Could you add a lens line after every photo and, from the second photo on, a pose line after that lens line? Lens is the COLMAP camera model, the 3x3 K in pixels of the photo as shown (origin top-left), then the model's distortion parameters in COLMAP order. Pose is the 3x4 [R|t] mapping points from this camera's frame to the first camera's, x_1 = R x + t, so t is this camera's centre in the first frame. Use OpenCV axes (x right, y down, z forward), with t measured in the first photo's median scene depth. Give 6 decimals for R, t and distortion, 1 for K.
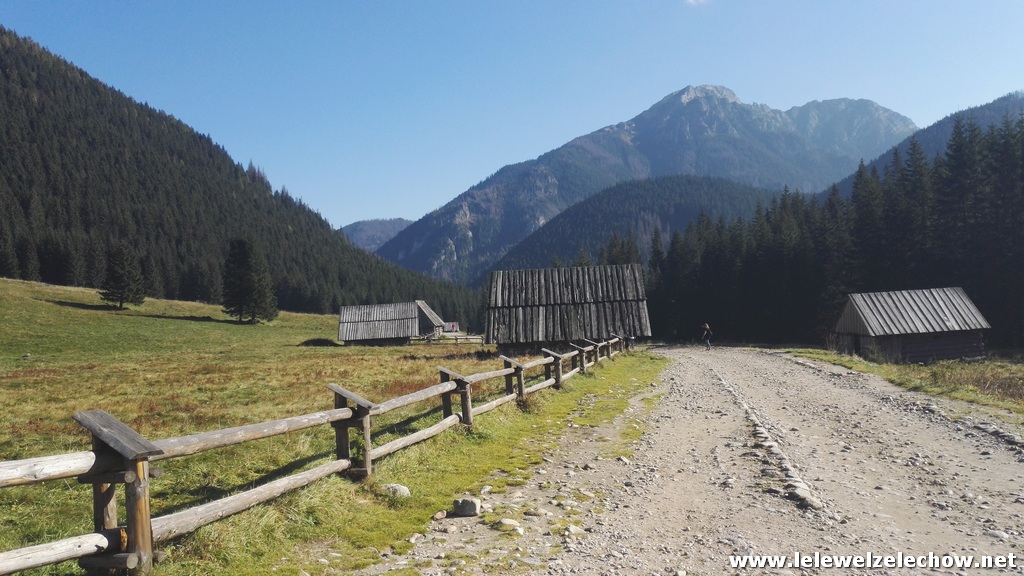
lens RADIAL K [[863.3, 0, 512.0], [0, 863.3, 288.0], [0, 0, 1]] dist [0.029533, 0.002009]
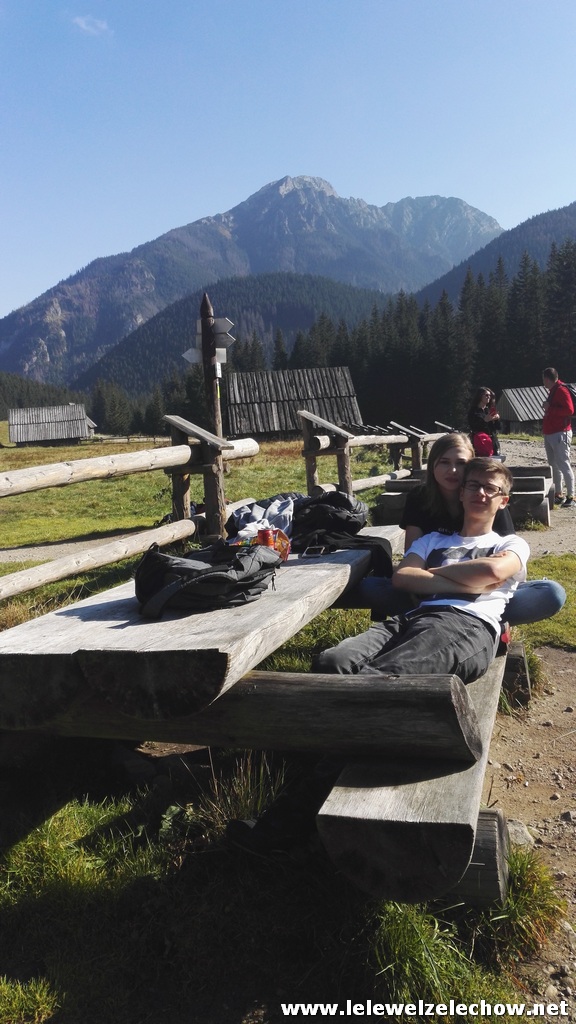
lens RADIAL K [[863.3, 0, 311.9], [0, 863.3, 513.1], [0, 0, 1]] dist [0.029533, 0.002009]
pose [[0.975024, -0.043142, 0.217869, -0.182057], [0.011954, 0.989725, 0.142483, 0.002619], [-0.221777, -0.136320, 0.965521, -0.209172]]
